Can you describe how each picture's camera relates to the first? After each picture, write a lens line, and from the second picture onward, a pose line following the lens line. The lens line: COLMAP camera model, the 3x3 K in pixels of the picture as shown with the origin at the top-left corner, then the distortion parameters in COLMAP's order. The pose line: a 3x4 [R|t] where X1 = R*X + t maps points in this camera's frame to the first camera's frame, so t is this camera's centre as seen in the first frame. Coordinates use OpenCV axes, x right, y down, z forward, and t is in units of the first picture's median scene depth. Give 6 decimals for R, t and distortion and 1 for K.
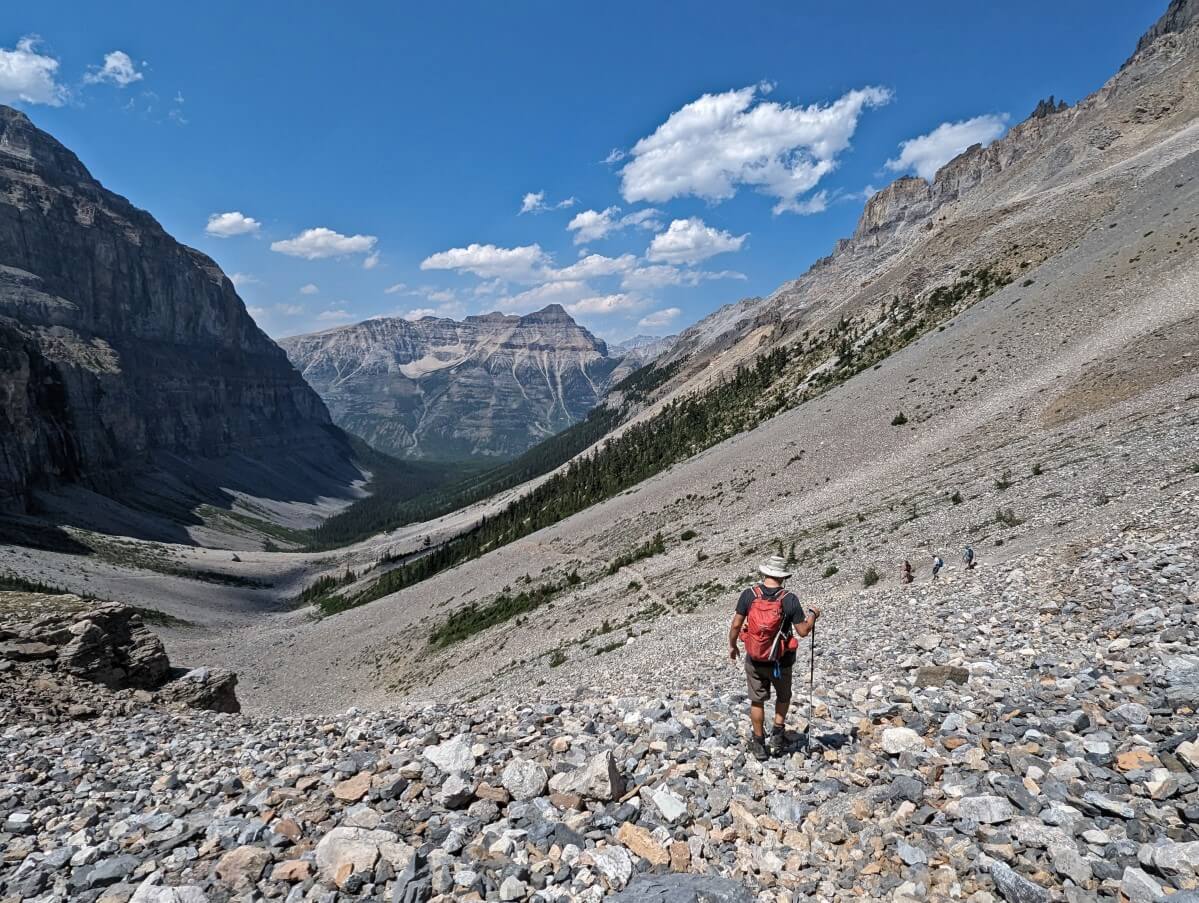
lens RADIAL K [[656.8, 0, 607.1], [0, 656.8, 441.4], [0, 0, 1]] dist [0.027944, -0.005646]
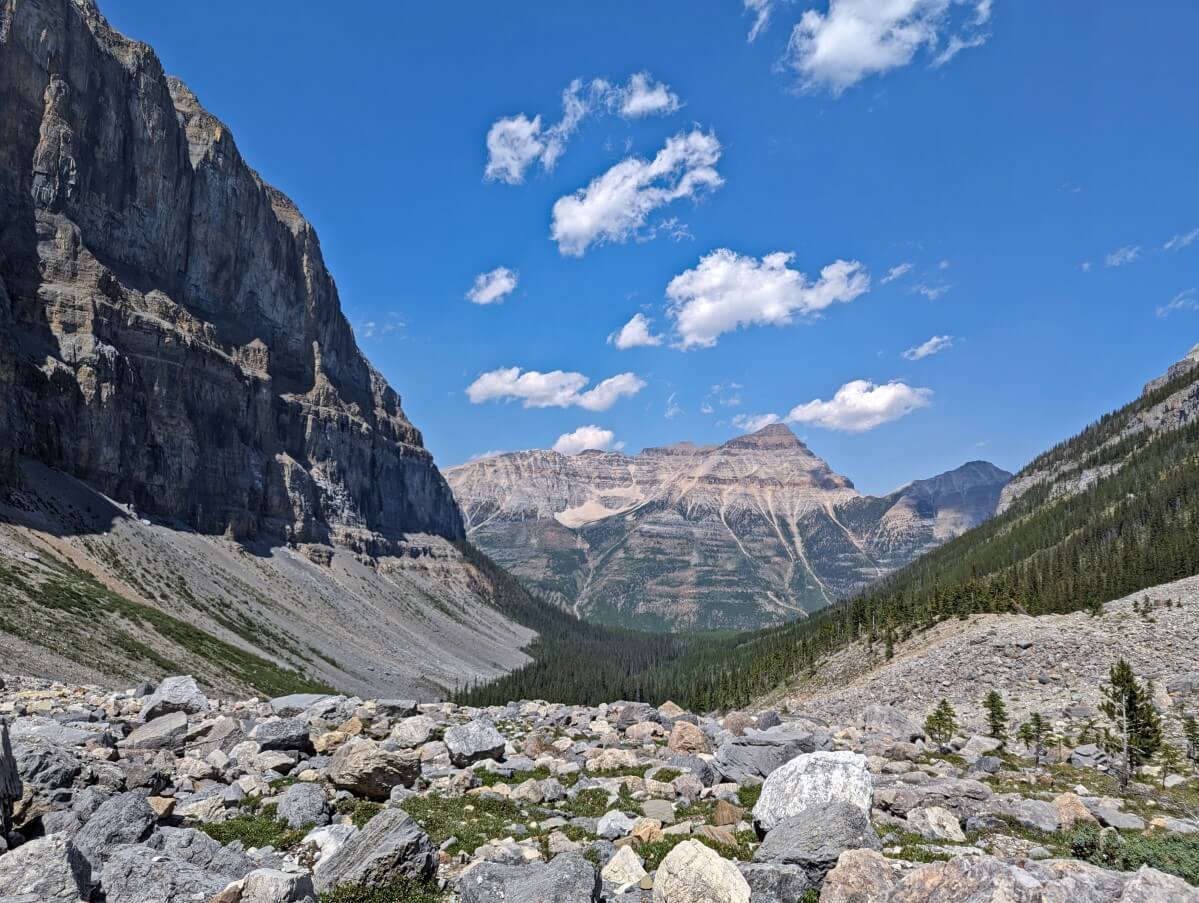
lens RADIAL K [[839.0, 0, 600.7], [0, 839.0, 438.1], [0, 0, 1]] dist [0.082645, -0.081684]
pose [[0.976317, -0.029564, -0.214315, -0.134861], [-0.026279, 0.967077, -0.253122, 0.053414], [0.214743, 0.252759, 0.943397, 0.298114]]
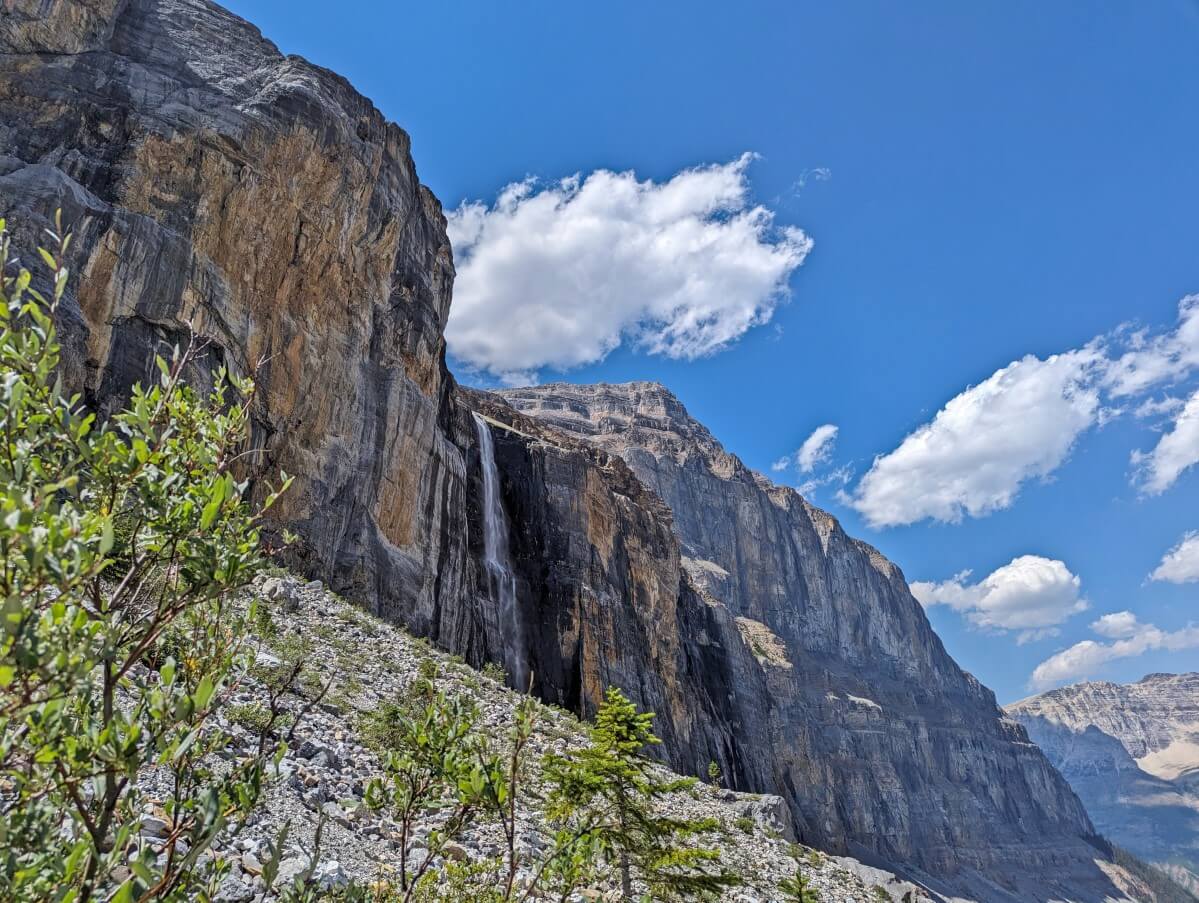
lens RADIAL K [[848.4, 0, 582.1], [0, 848.4, 456.2], [0, 0, 1]] dist [0.073841, -0.055093]
pose [[0.705277, -0.306722, -0.639145, -0.149450], [-0.033166, 0.886298, -0.461926, 0.031548], [0.708155, 0.346984, 0.614913, 0.163892]]
